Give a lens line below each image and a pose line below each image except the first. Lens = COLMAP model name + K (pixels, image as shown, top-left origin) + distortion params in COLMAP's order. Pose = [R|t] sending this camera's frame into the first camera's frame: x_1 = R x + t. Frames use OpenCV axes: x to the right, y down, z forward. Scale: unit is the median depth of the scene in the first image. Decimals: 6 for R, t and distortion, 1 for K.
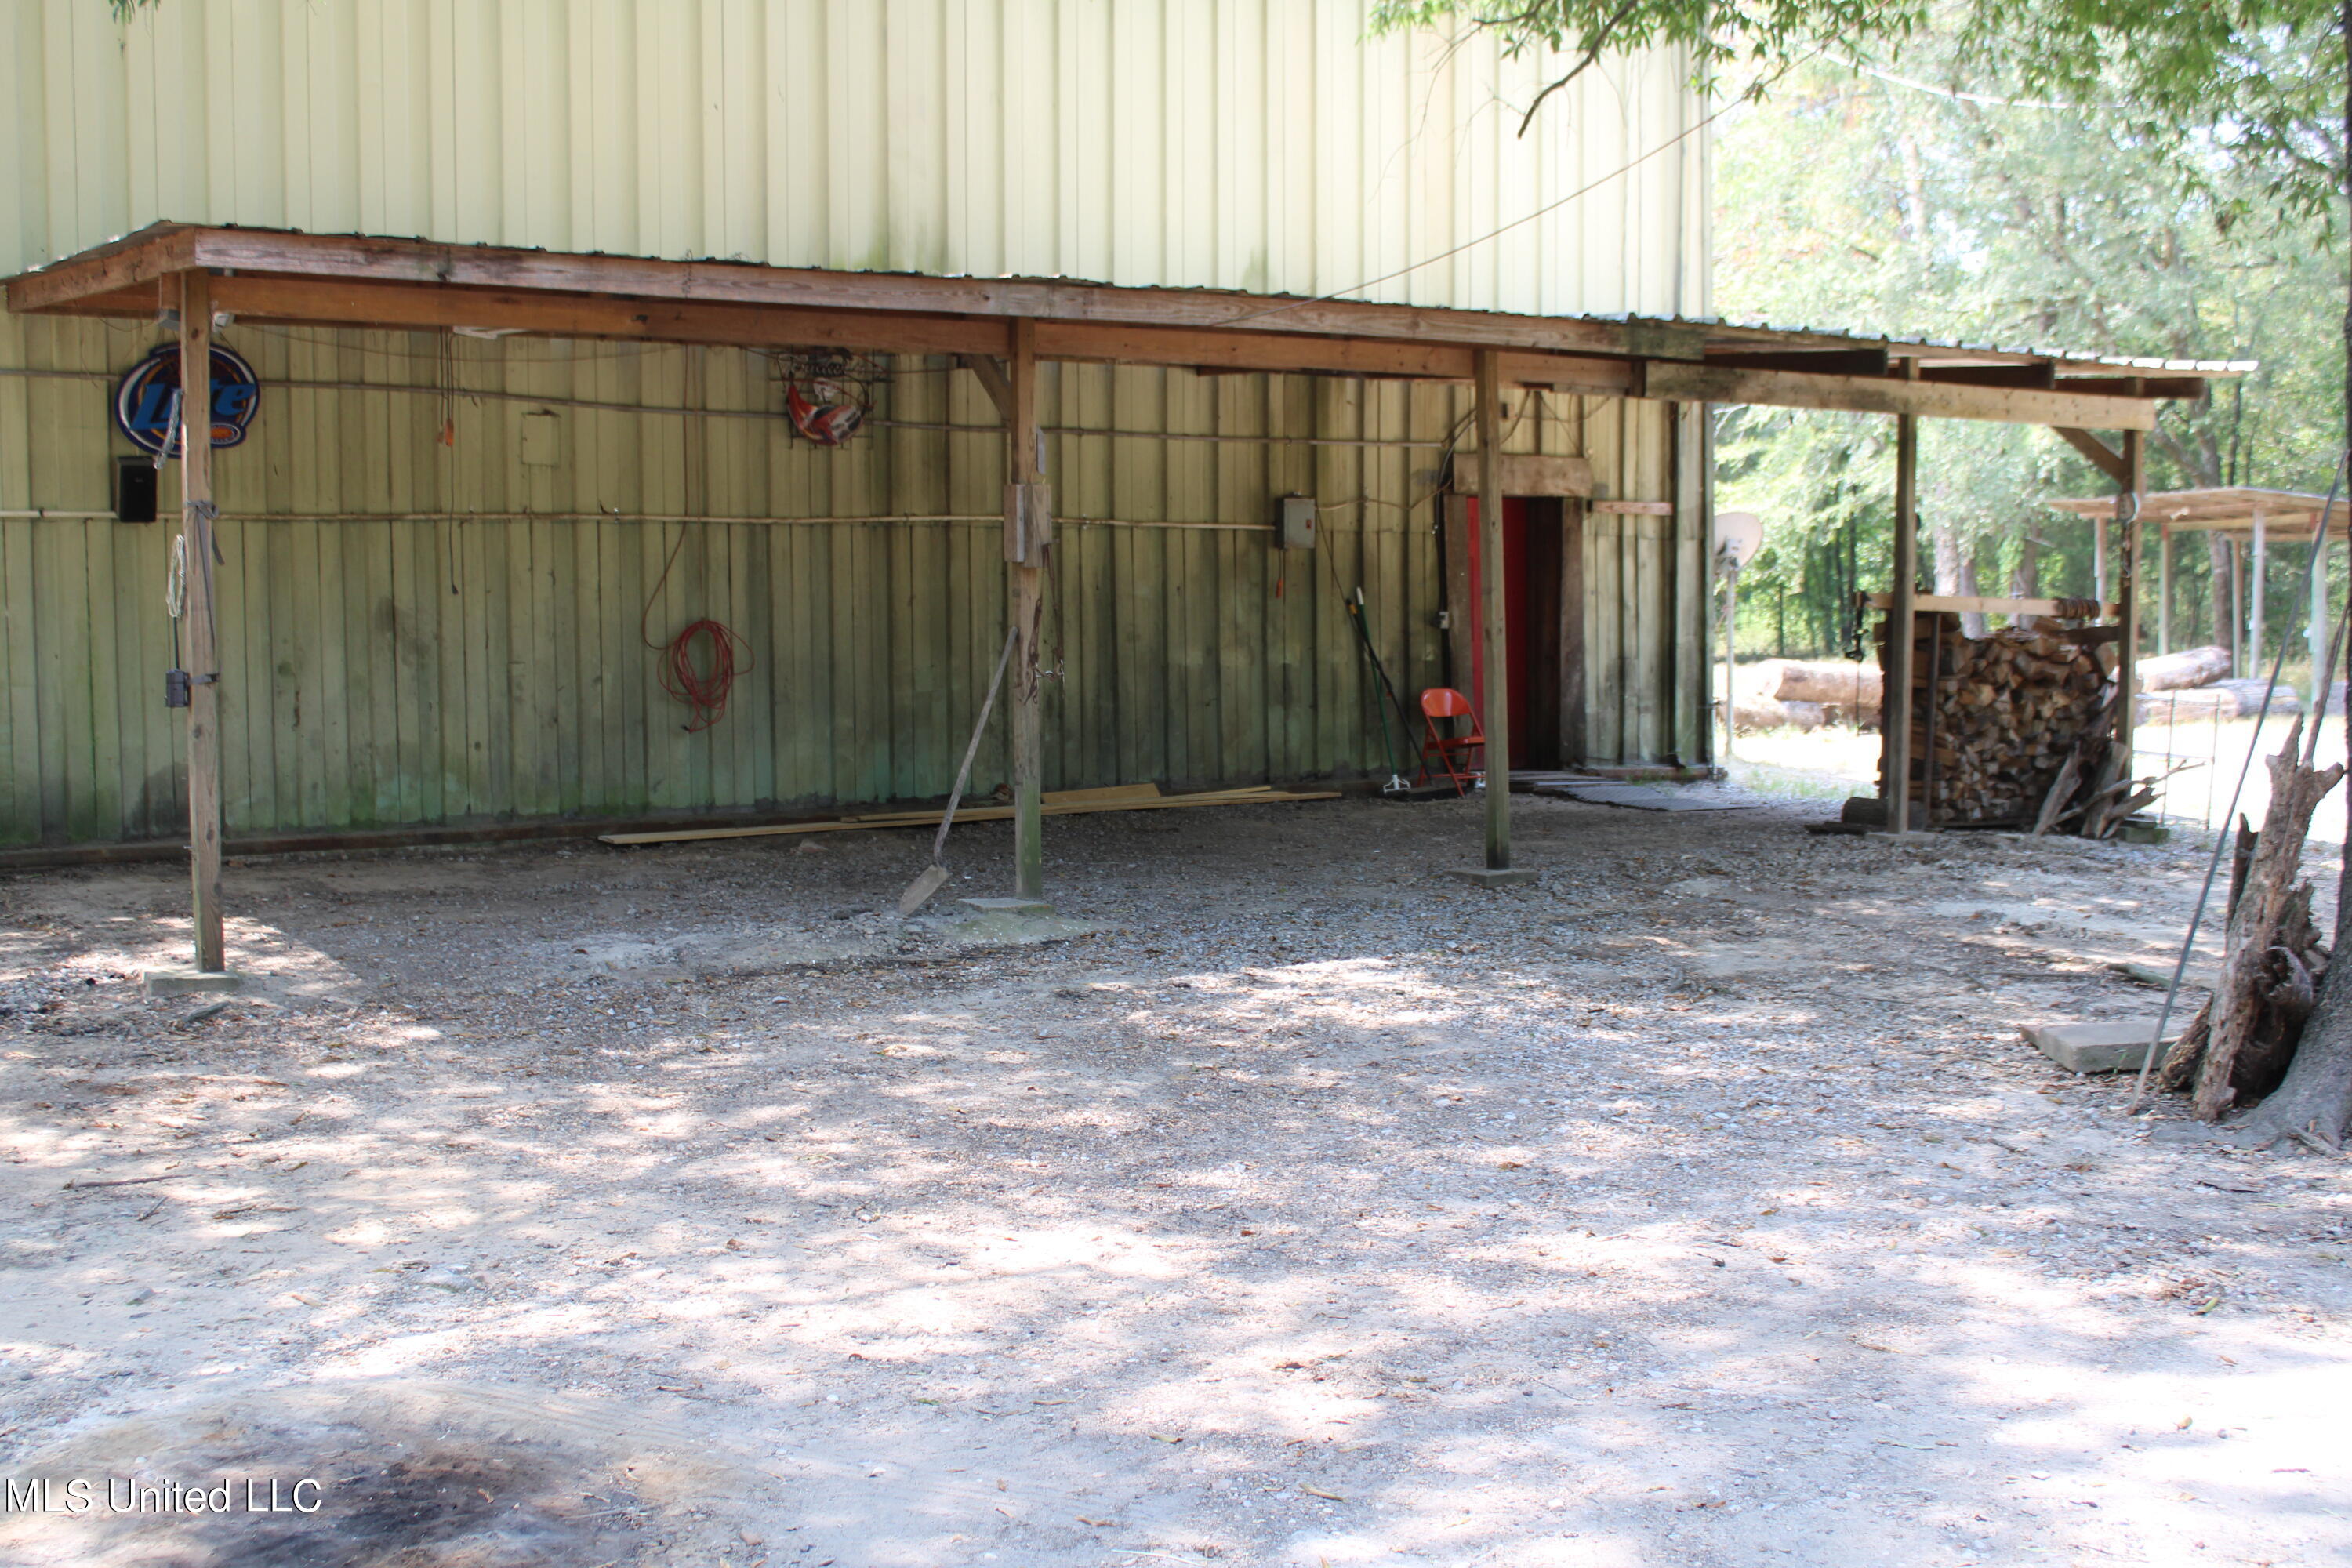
lens RADIAL K [[2518.5, 0, 1176.8], [0, 2518.5, 815.5], [0, 0, 1]] dist [-0.106802, 0.028590]
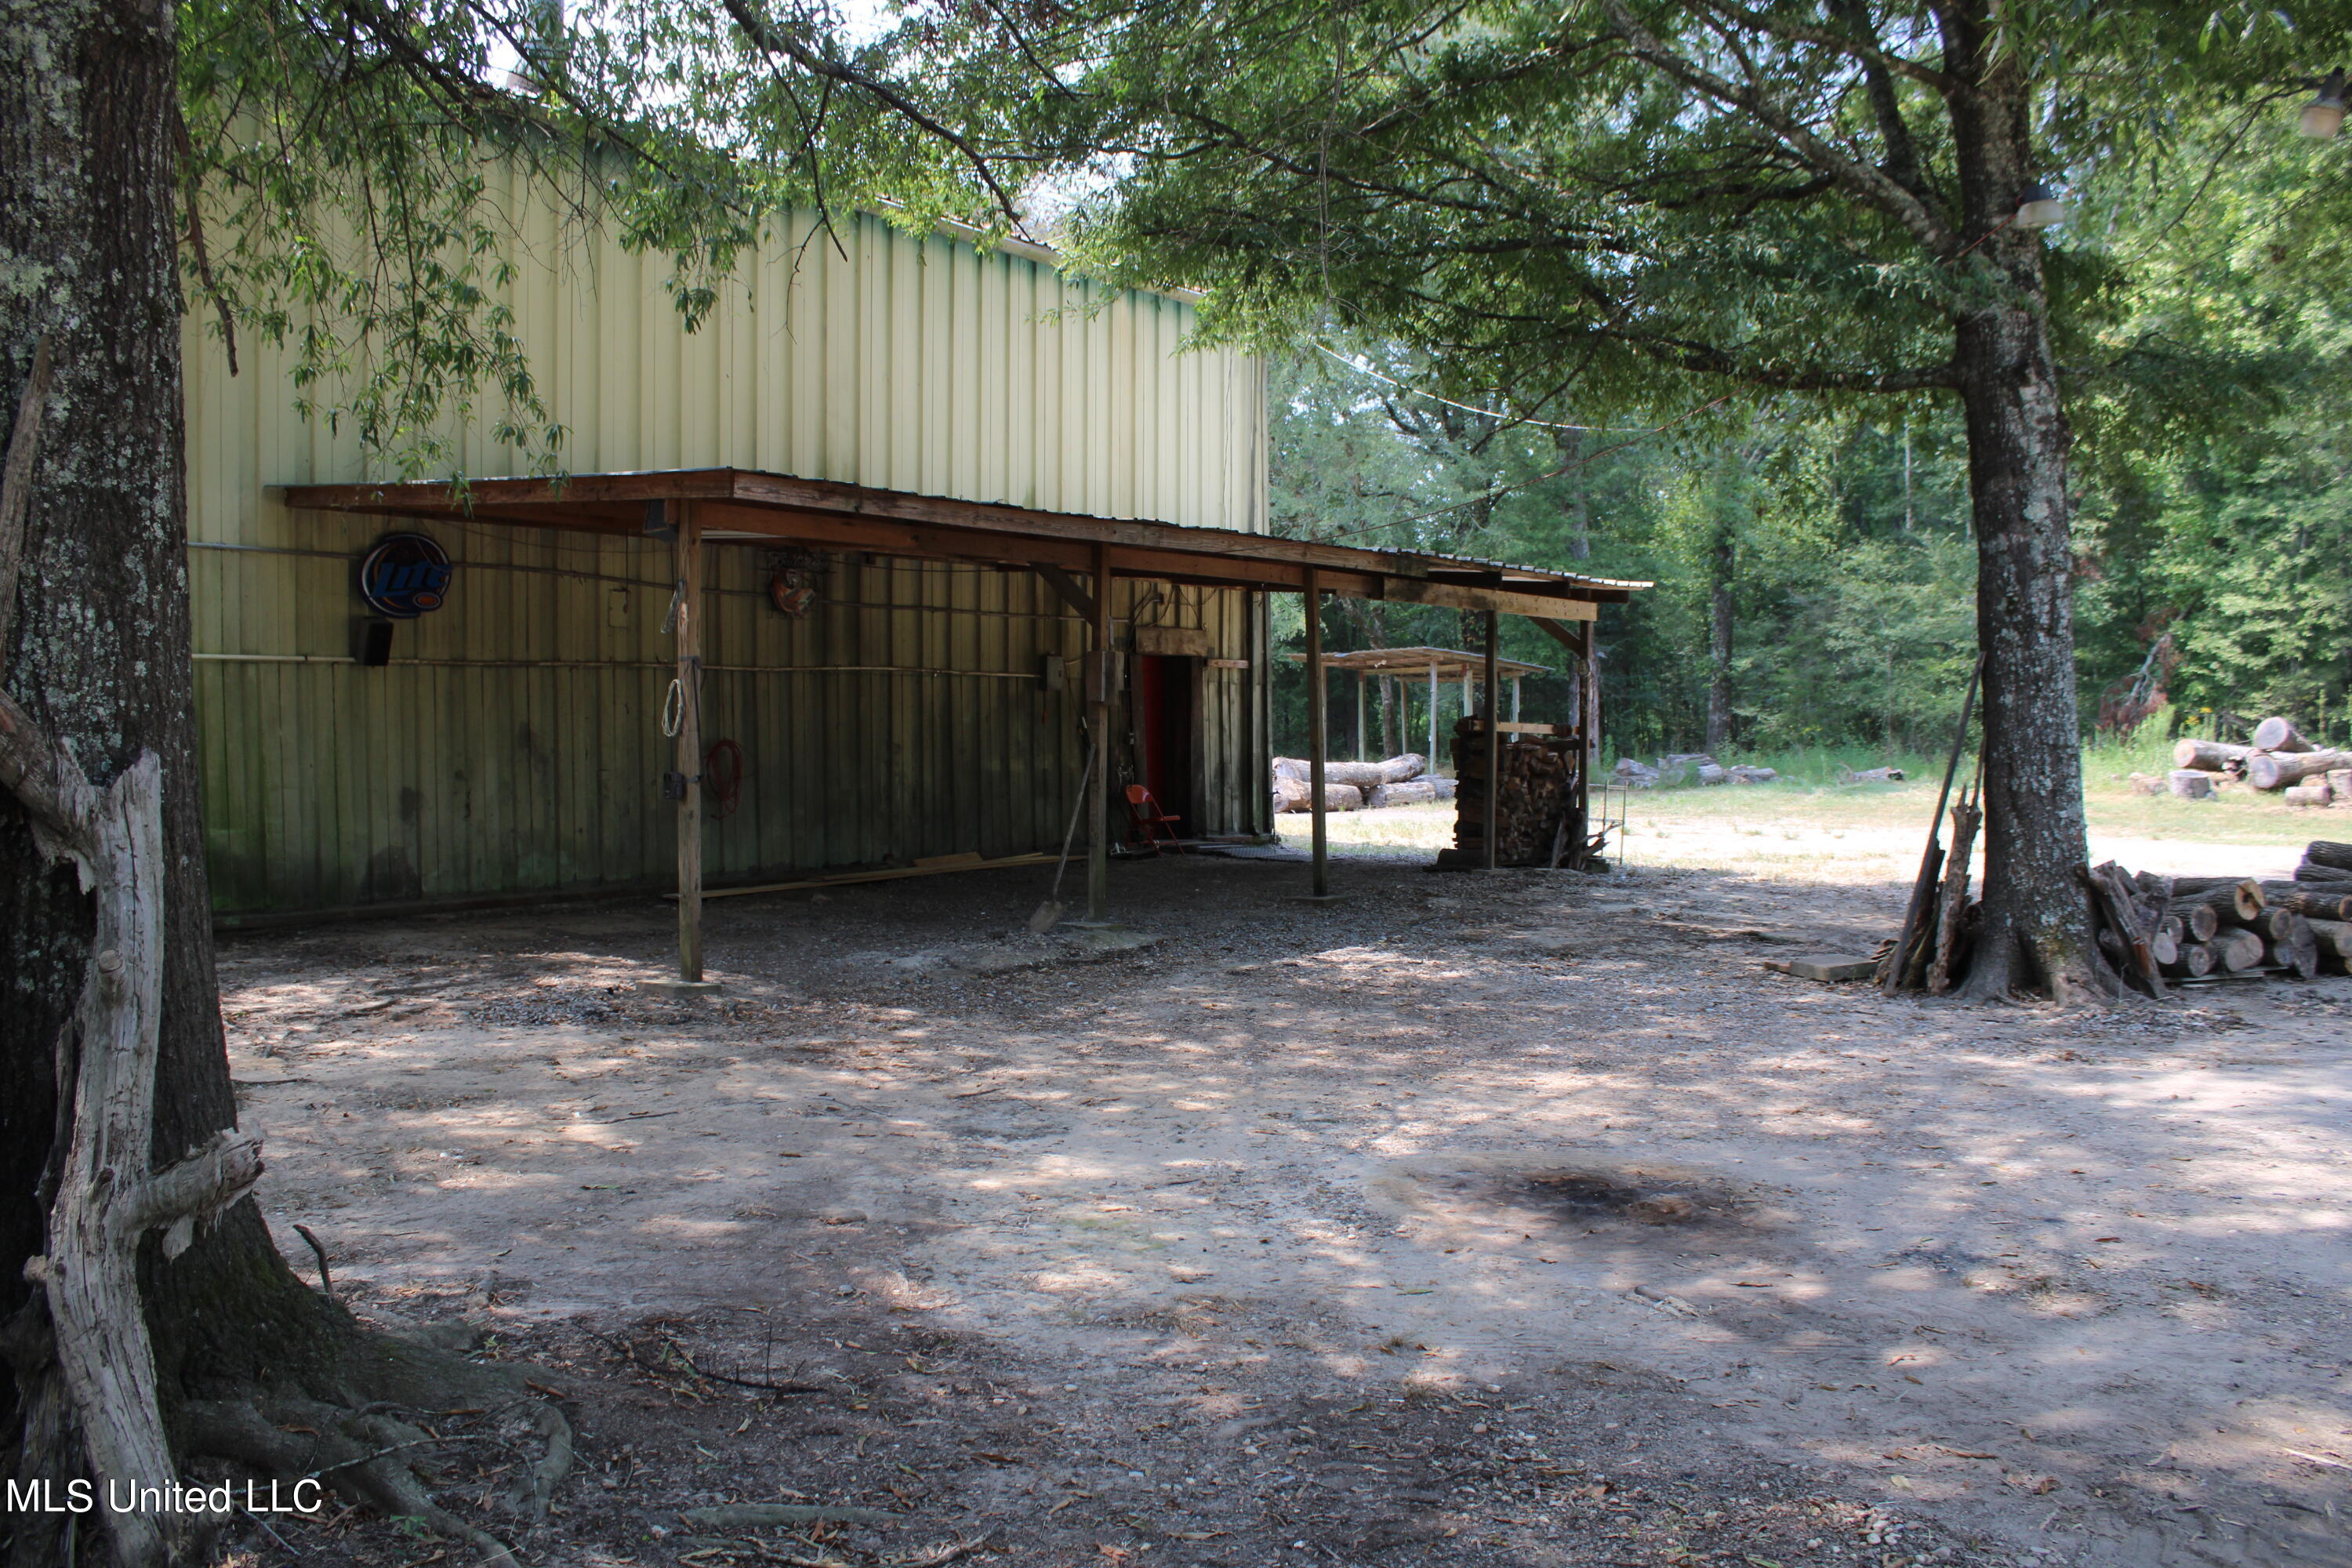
lens RADIAL K [[1929.6, 0, 1172.2], [0, 1929.6, 780.0], [0, 0, 1]] dist [-0.170514, 0.141507]
pose [[0.937104, -0.009101, 0.348932, -0.318319], [0.028672, 0.998289, -0.050965, 0.006381], [-0.347871, 0.057764, 0.935761, -0.085414]]
